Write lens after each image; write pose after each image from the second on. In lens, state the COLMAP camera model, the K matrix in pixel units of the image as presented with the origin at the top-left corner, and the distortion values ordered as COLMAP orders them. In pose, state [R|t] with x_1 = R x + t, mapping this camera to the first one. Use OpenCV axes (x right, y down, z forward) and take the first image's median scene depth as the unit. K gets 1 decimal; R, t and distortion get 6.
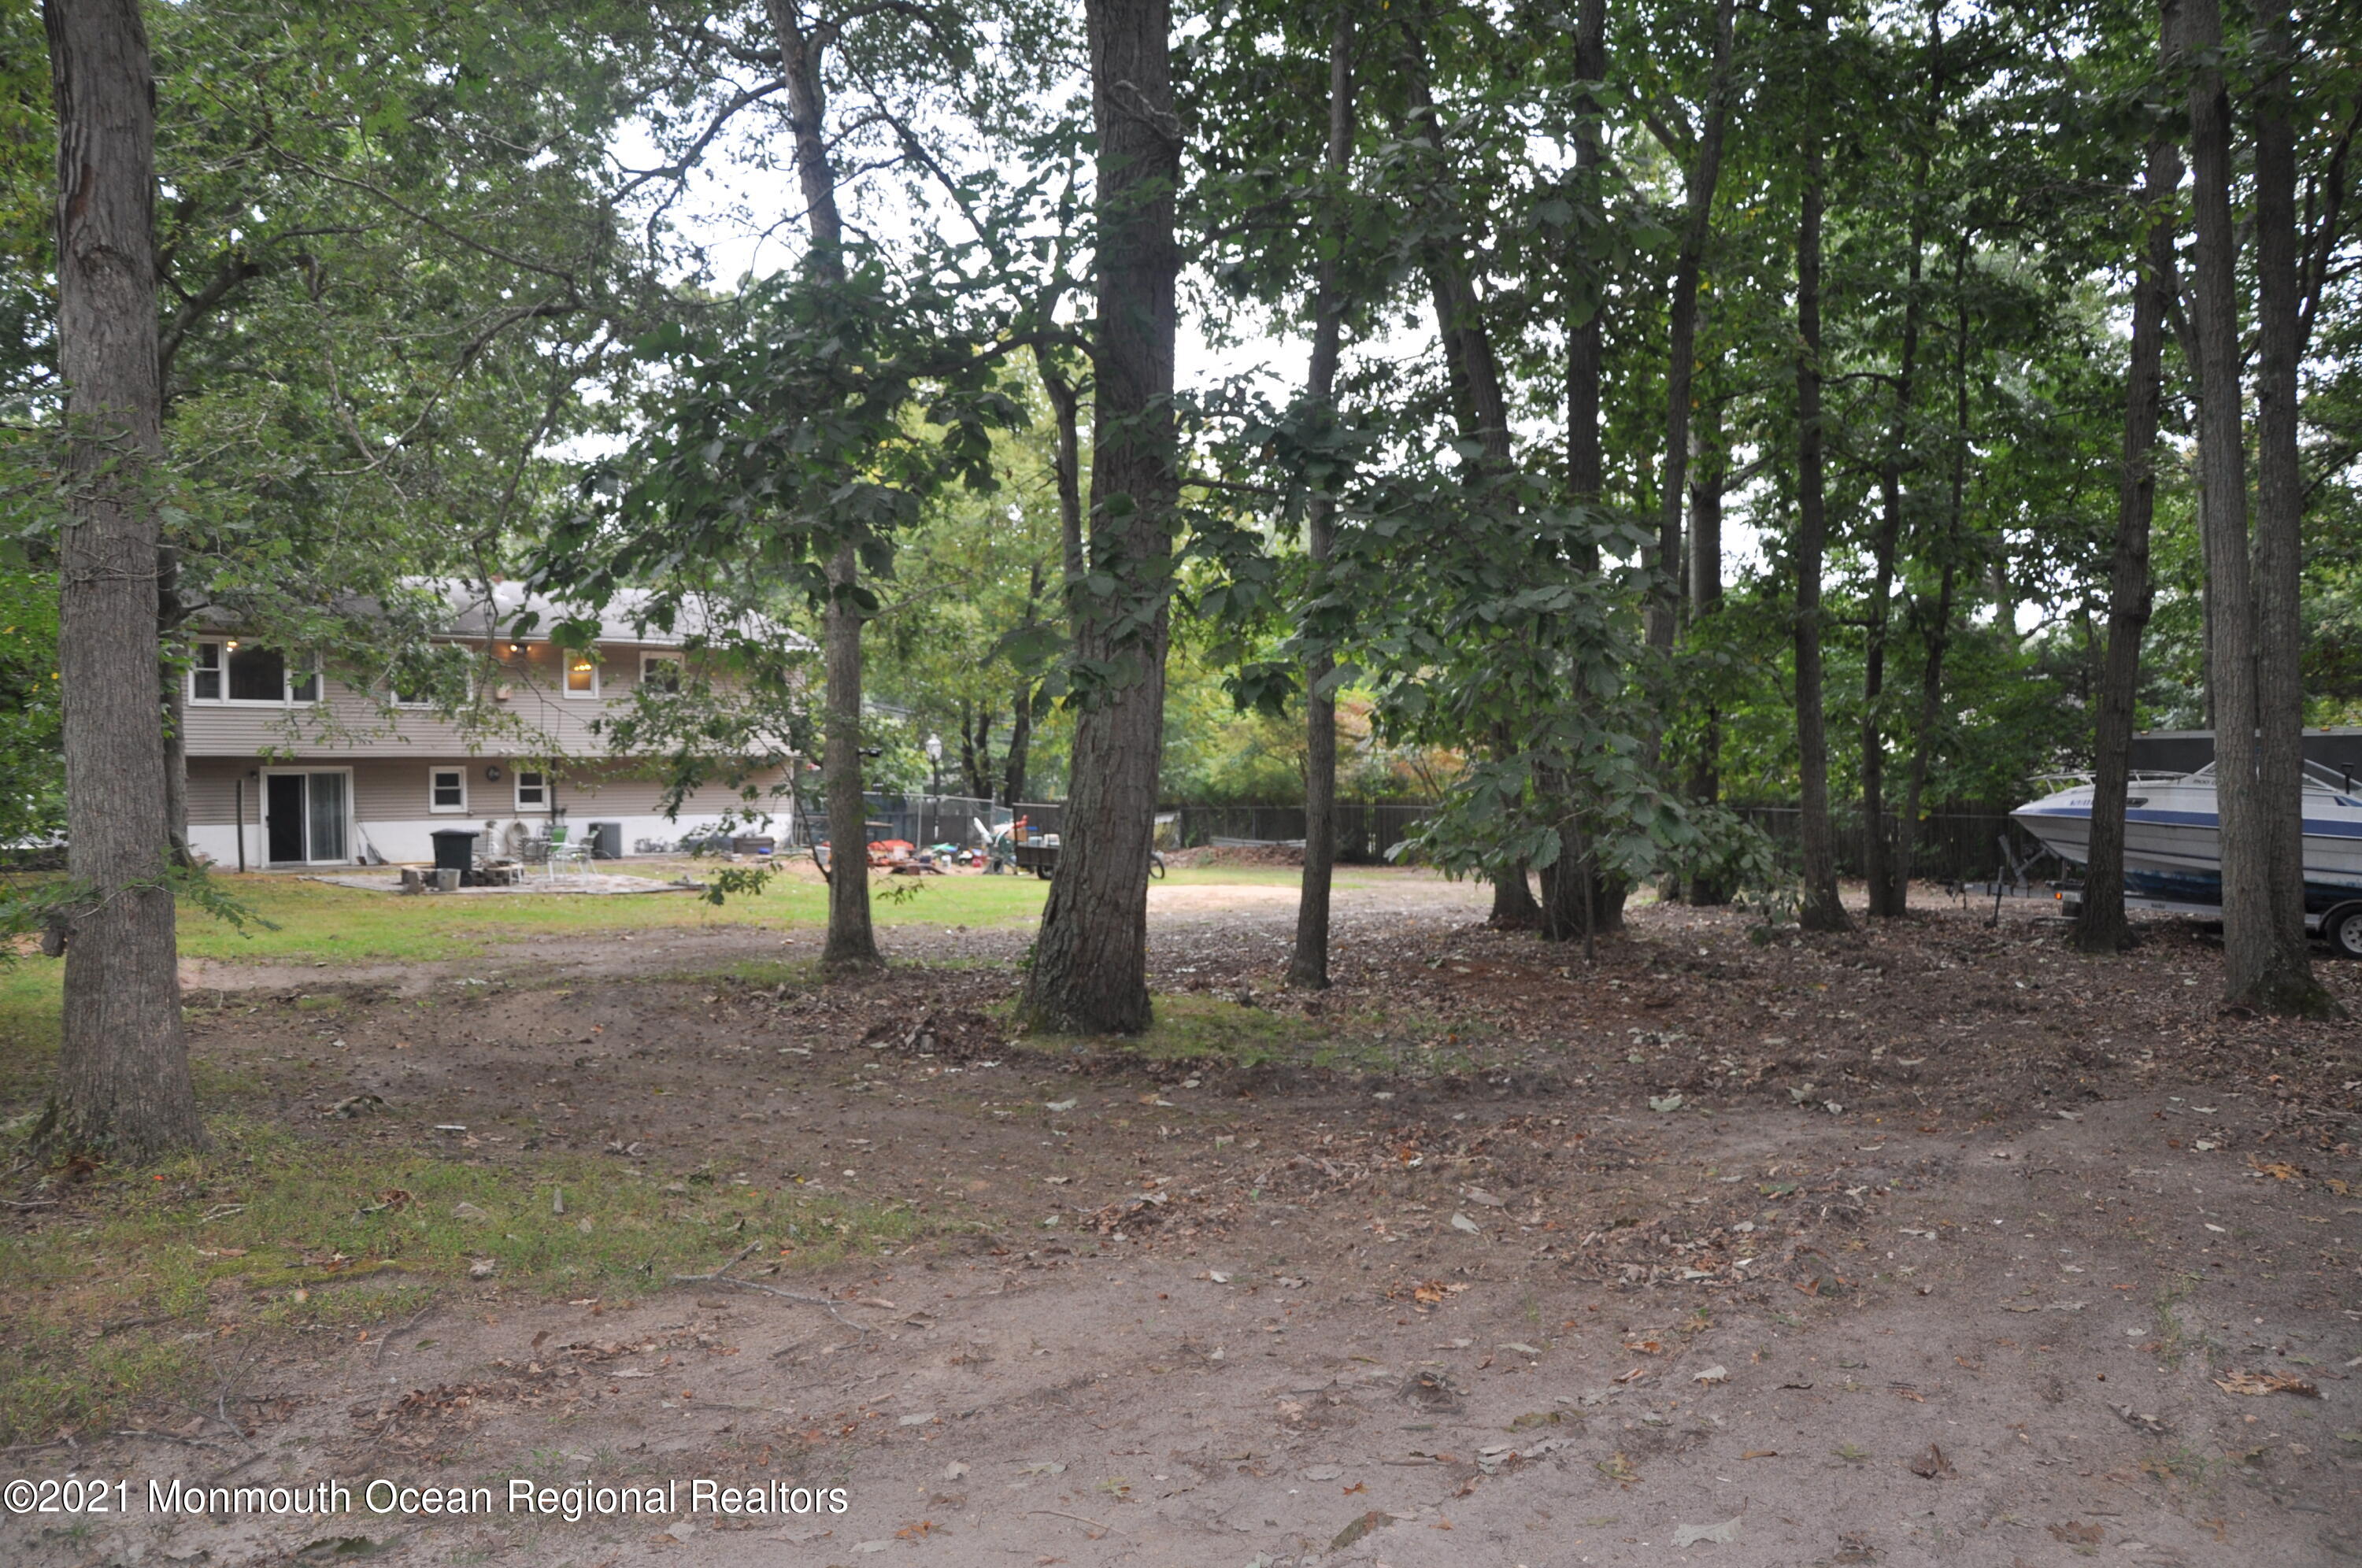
lens RADIAL K [[1831.9, 0, 1185.4], [0, 1831.9, 803.8], [0, 0, 1]] dist [-0.162698, 0.122358]
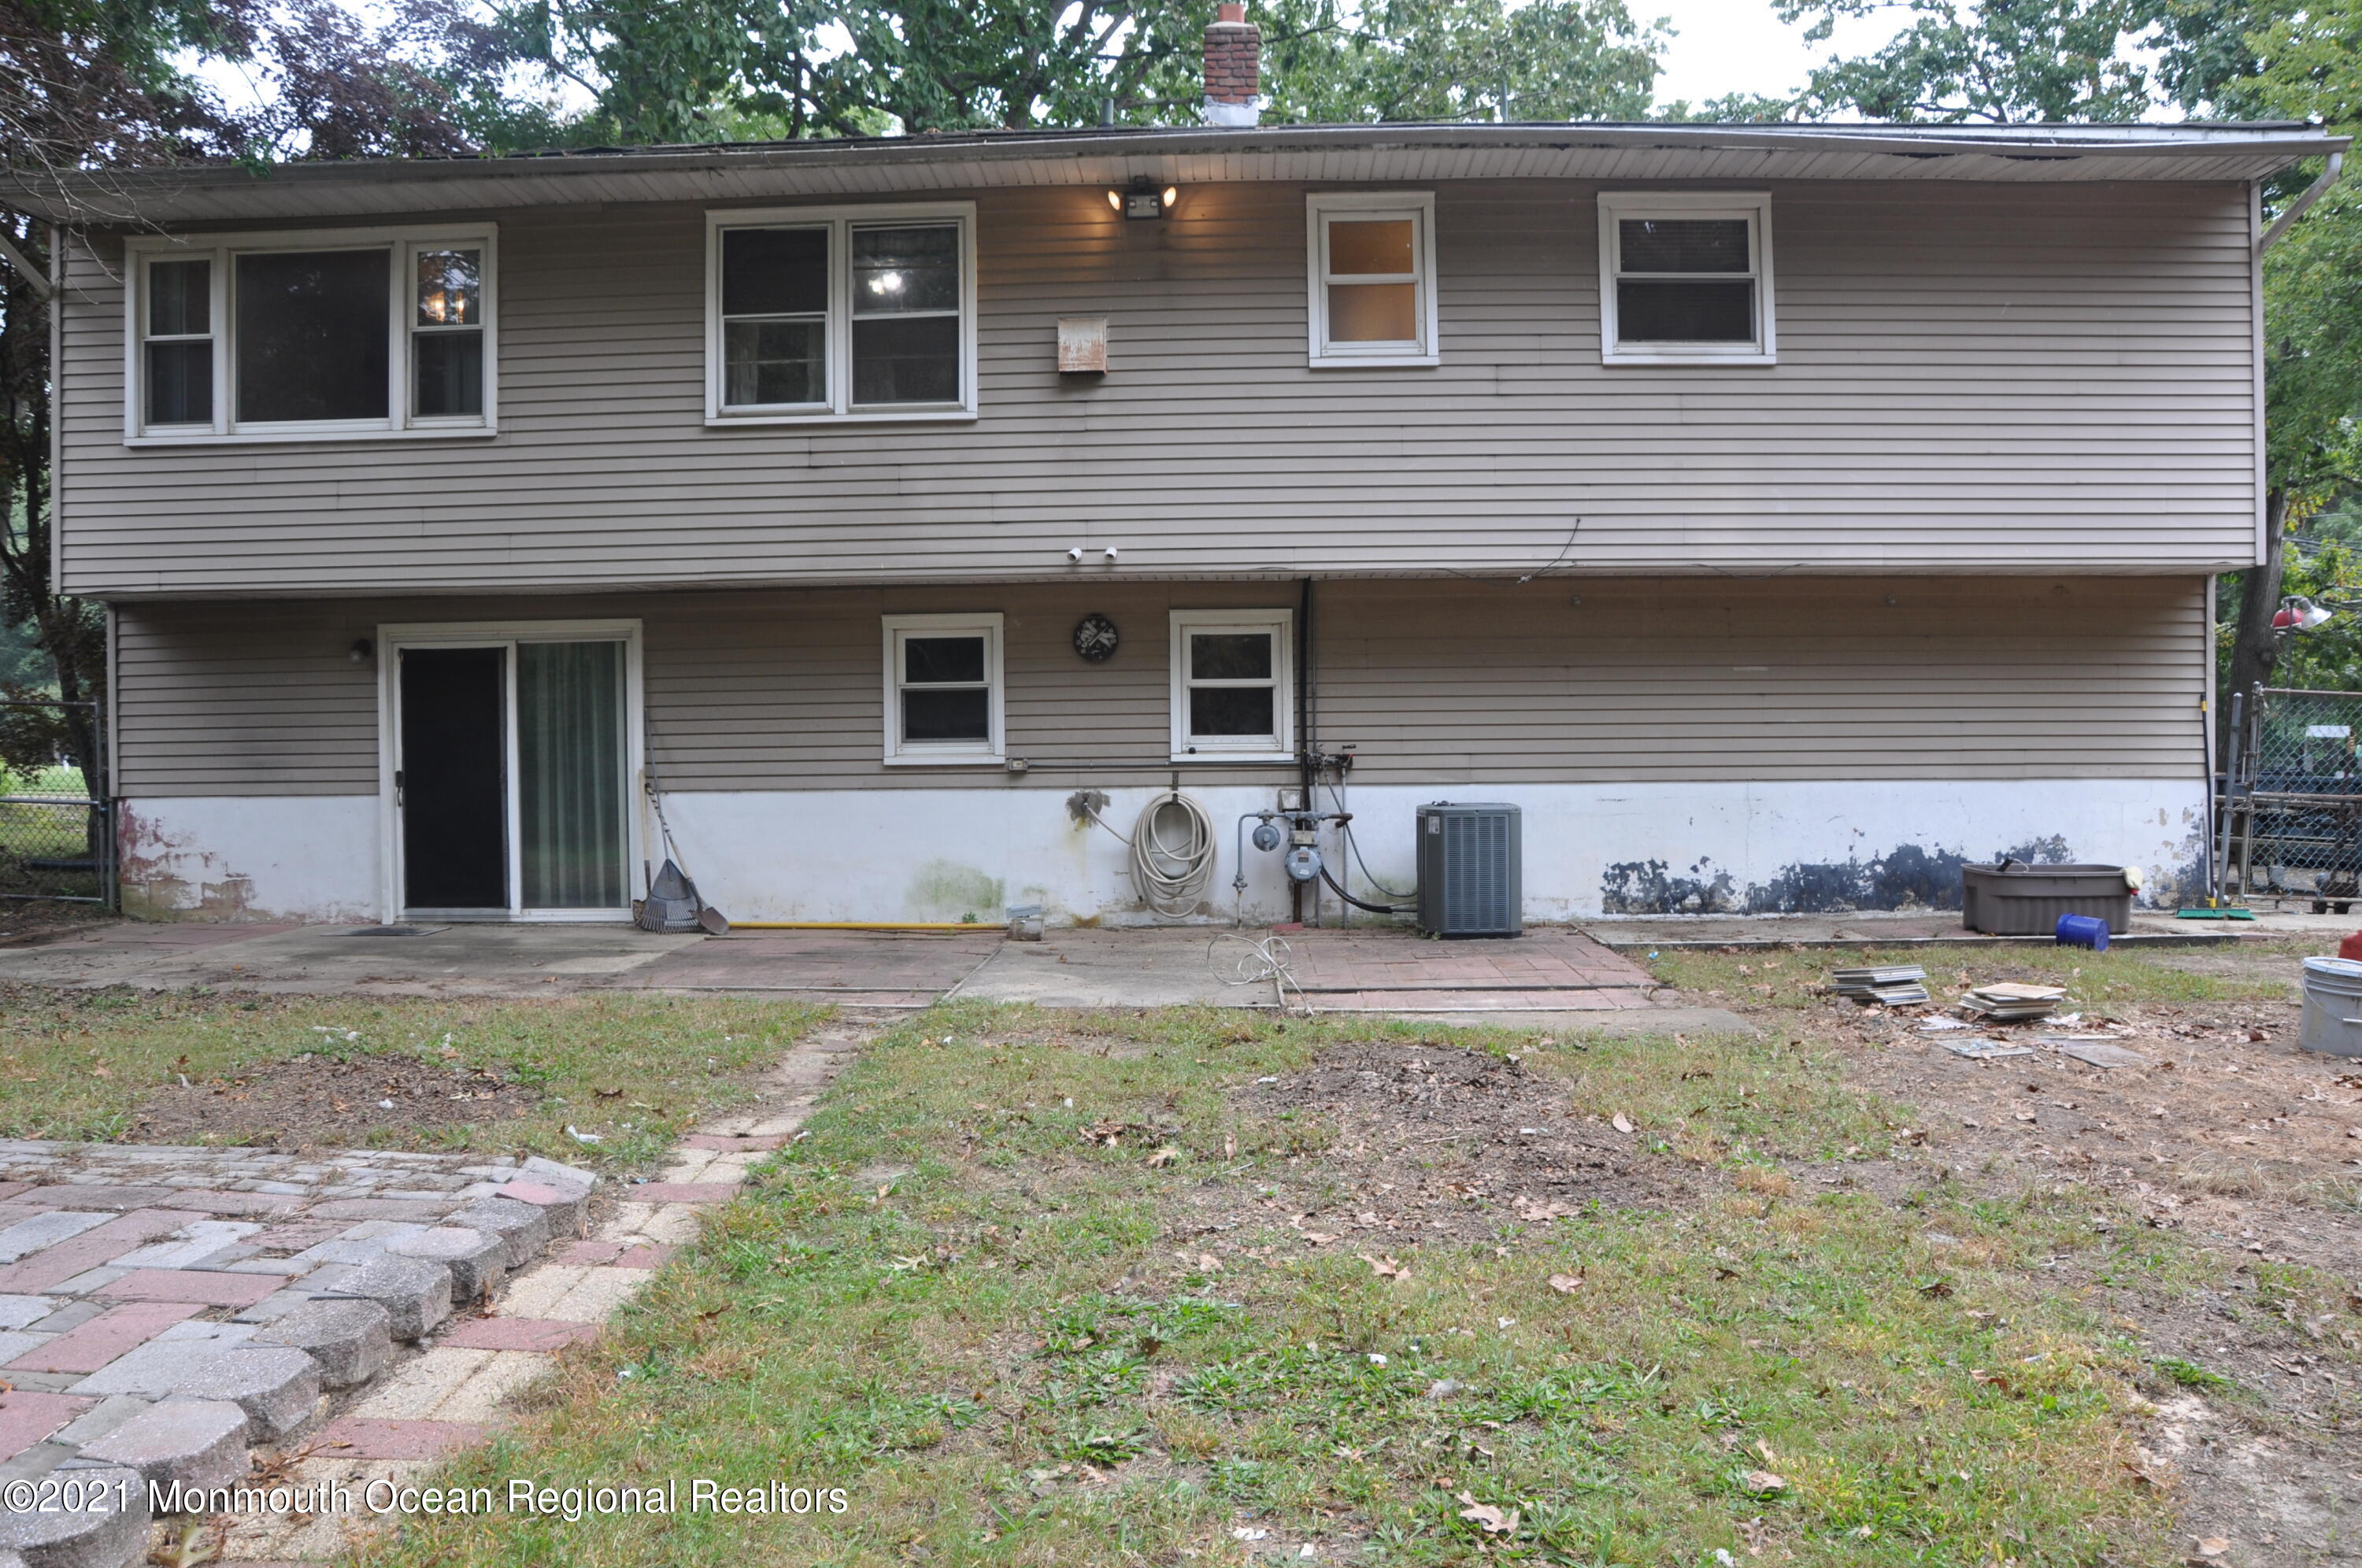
lens RADIAL K [[1831.9, 0, 1185.4], [0, 1831.9, 803.8], [0, 0, 1]] dist [-0.162698, 0.122358]
pose [[0.720779, 0.005361, -0.693145, -0.164032], [-0.006152, 0.999980, 0.001337, 0.010839], [0.693138, 0.003301, 0.720797, 0.798432]]
